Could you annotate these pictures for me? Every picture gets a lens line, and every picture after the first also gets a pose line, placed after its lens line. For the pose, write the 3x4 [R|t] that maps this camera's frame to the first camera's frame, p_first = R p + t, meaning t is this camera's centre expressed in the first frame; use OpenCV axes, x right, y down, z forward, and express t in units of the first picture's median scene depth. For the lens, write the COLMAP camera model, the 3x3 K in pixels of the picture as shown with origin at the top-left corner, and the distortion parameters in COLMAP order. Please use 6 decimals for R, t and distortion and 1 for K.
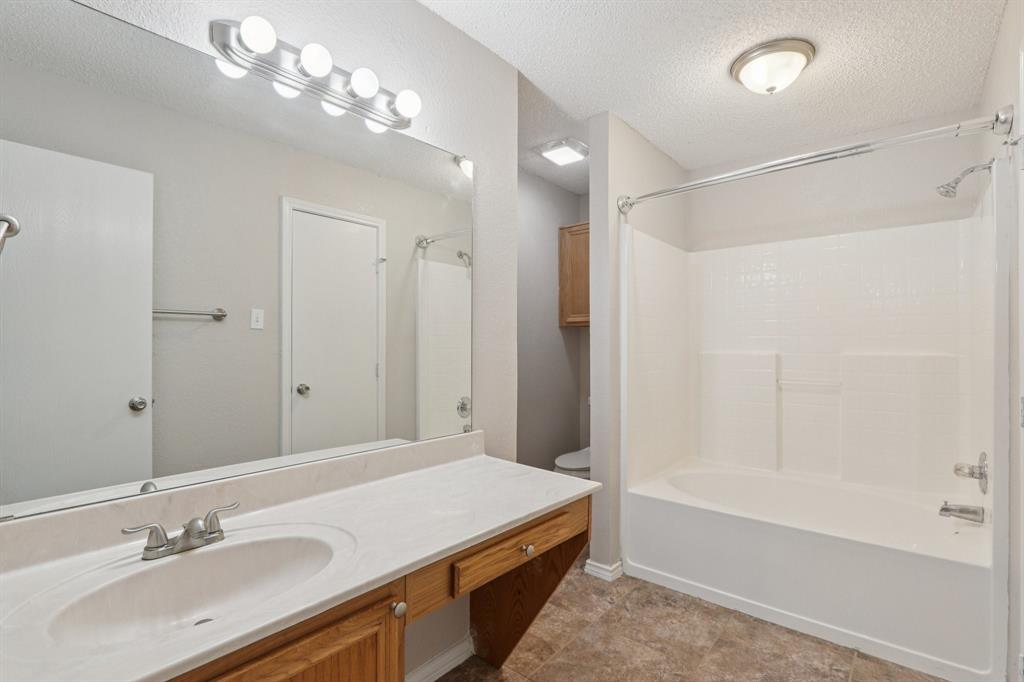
lens RADIAL K [[474.1, 0, 516.7], [0, 474.1, 342.5], [0, 0, 1]] dist [-0.011774, 0.000968]
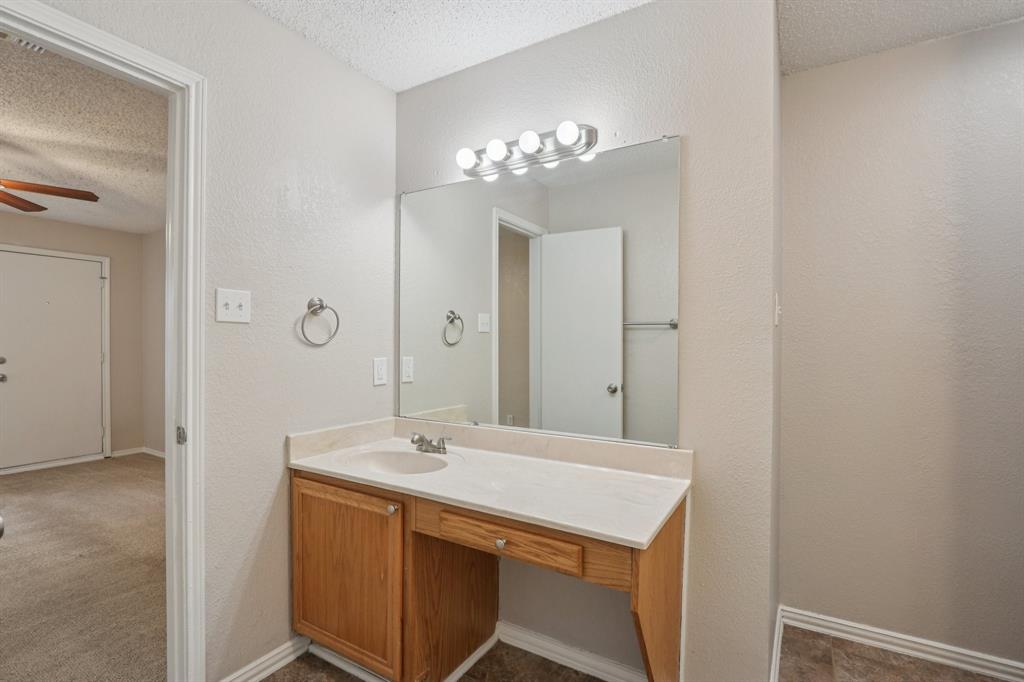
lens RADIAL K [[474.1, 0, 516.7], [0, 474.1, 342.5], [0, 0, 1]] dist [-0.011774, 0.000968]
pose [[0.168684, -0.002910, -0.985666, 0.967329], [-0.007180, 0.999965, -0.004181, -0.004088], [0.985644, 0.007783, 0.168657, 0.771739]]
